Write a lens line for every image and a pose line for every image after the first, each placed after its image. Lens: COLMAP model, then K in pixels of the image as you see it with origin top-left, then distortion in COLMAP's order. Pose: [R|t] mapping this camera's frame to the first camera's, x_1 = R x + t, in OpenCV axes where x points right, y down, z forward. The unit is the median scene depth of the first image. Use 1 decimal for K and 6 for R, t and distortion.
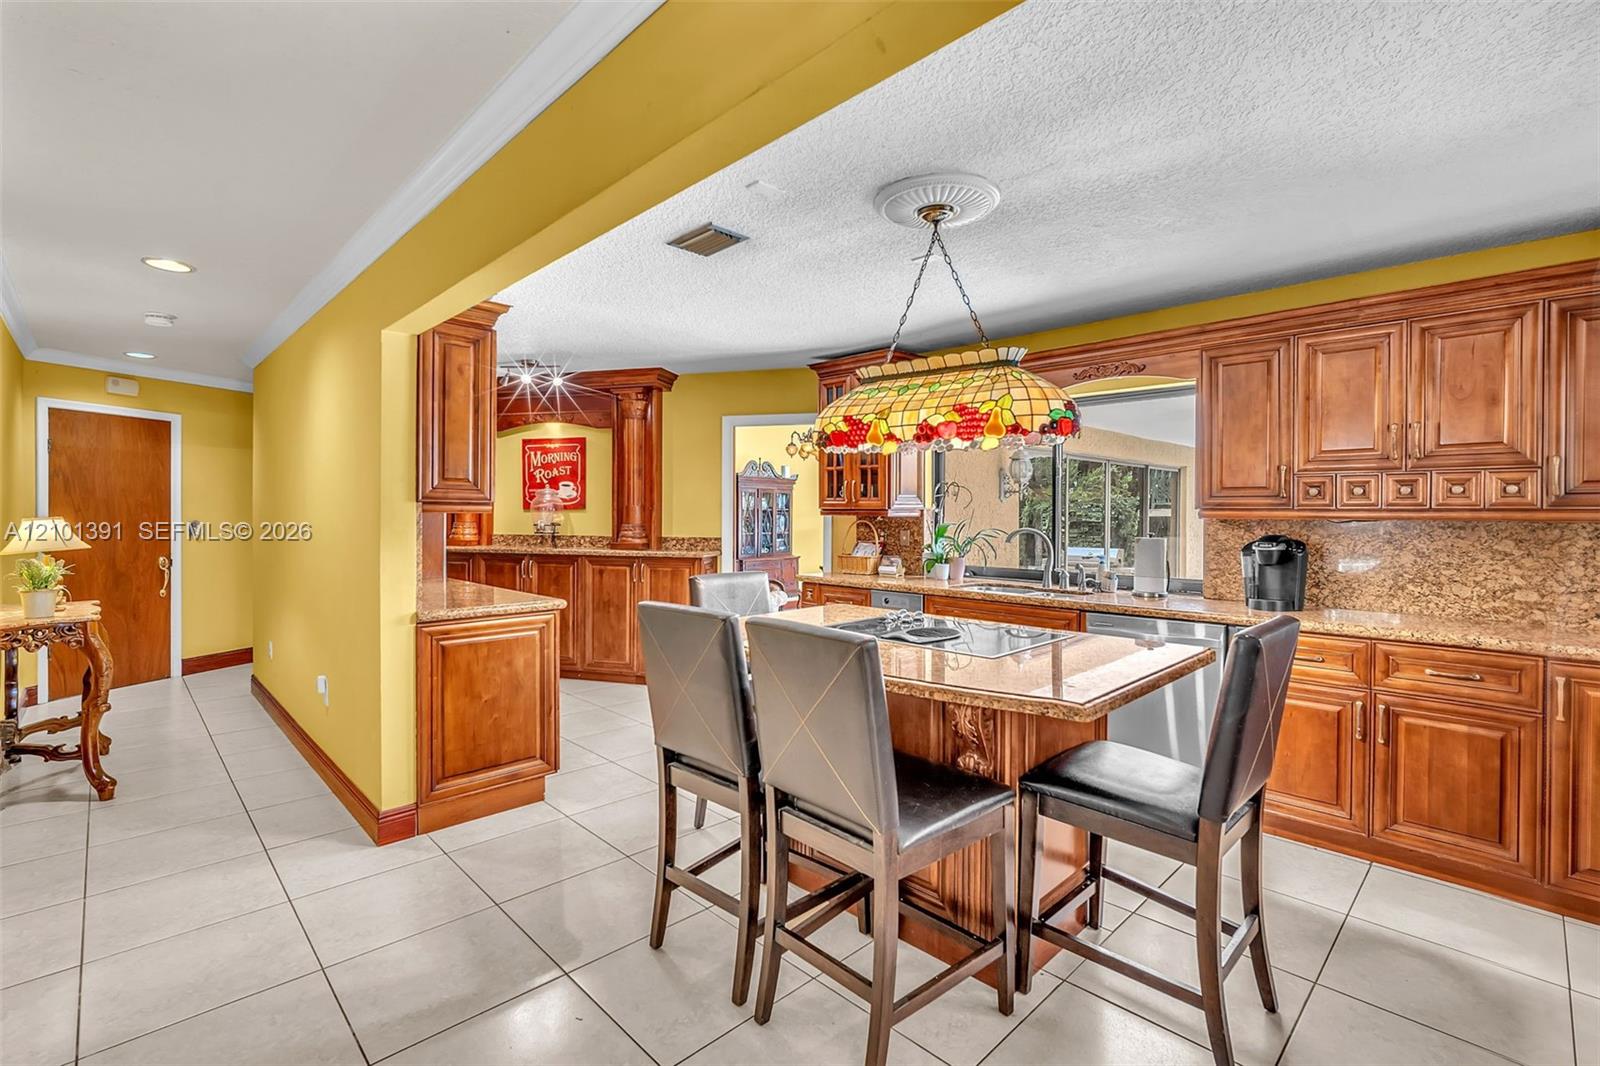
lens RADIAL K [[706.2, 0, 799.5], [0, 706.2, 514.8], [0, 0, 1]] dist [-0.012865, 0.003813]
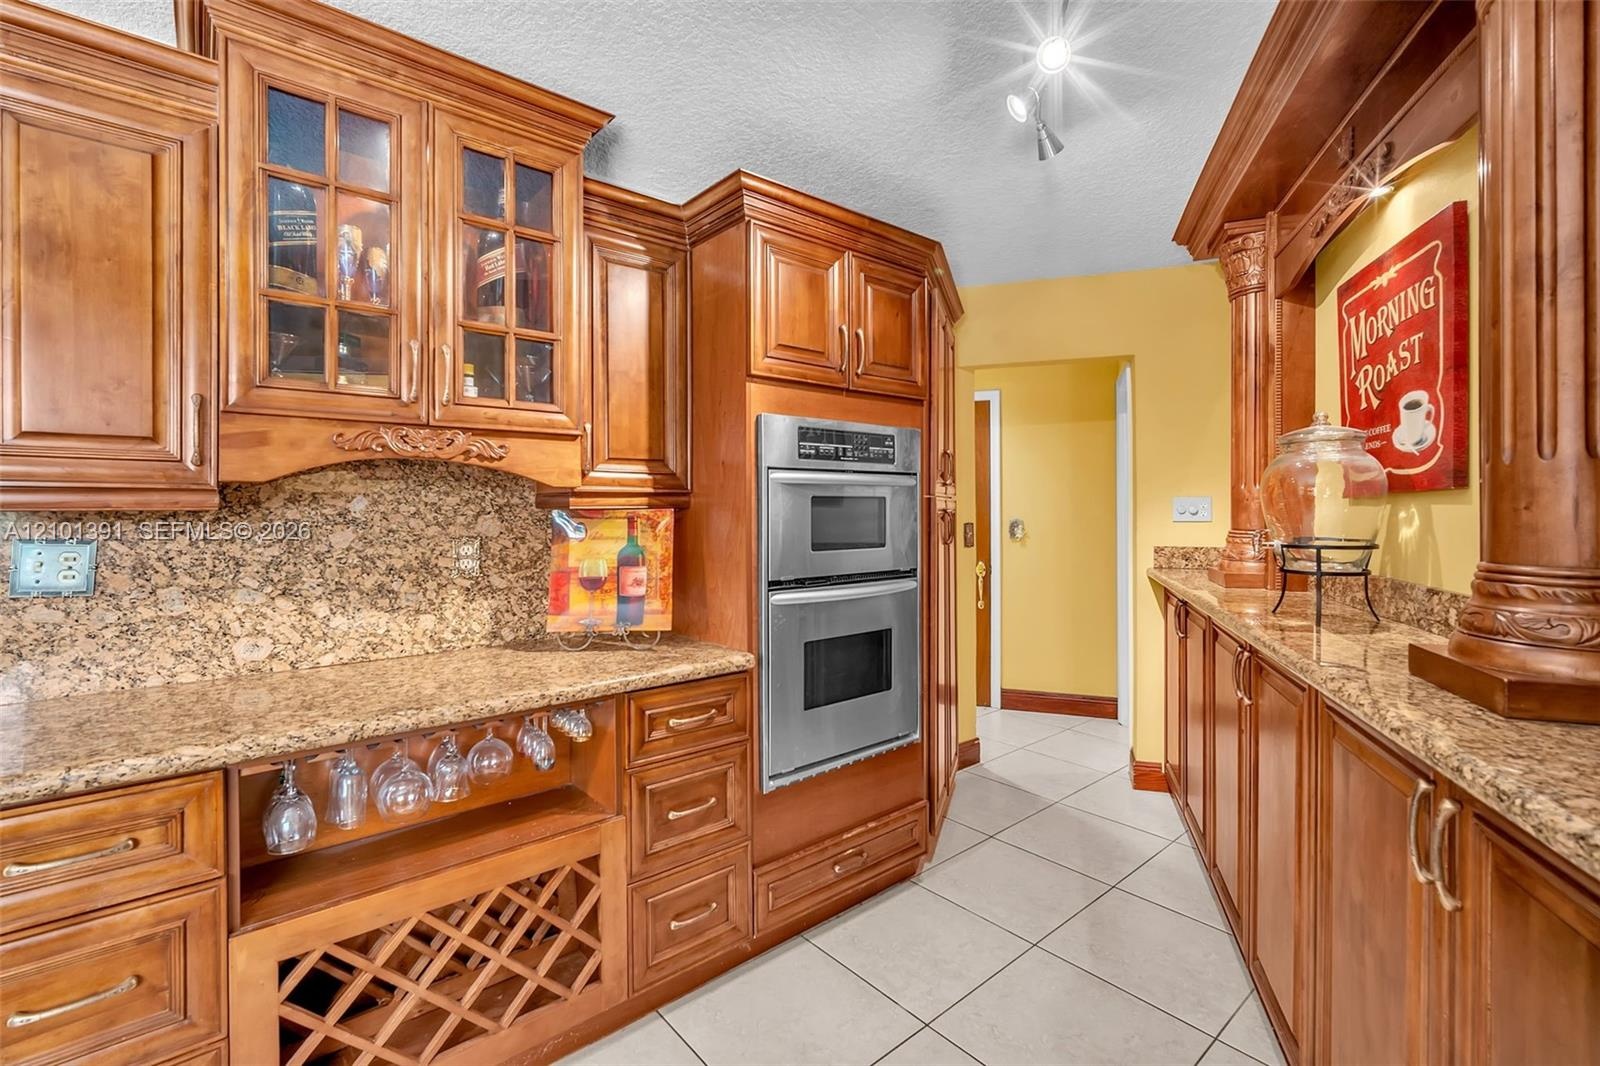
lens RADIAL K [[706.2, 0, 799.5], [0, 706.2, 514.8], [0, 0, 1]] dist [-0.012865, 0.003813]
pose [[-0.069221, 0.003515, -0.997595, -0.039828], [0.002644, 0.999991, 0.003340, -0.000242], [0.997598, -0.002407, -0.069230, 0.782777]]
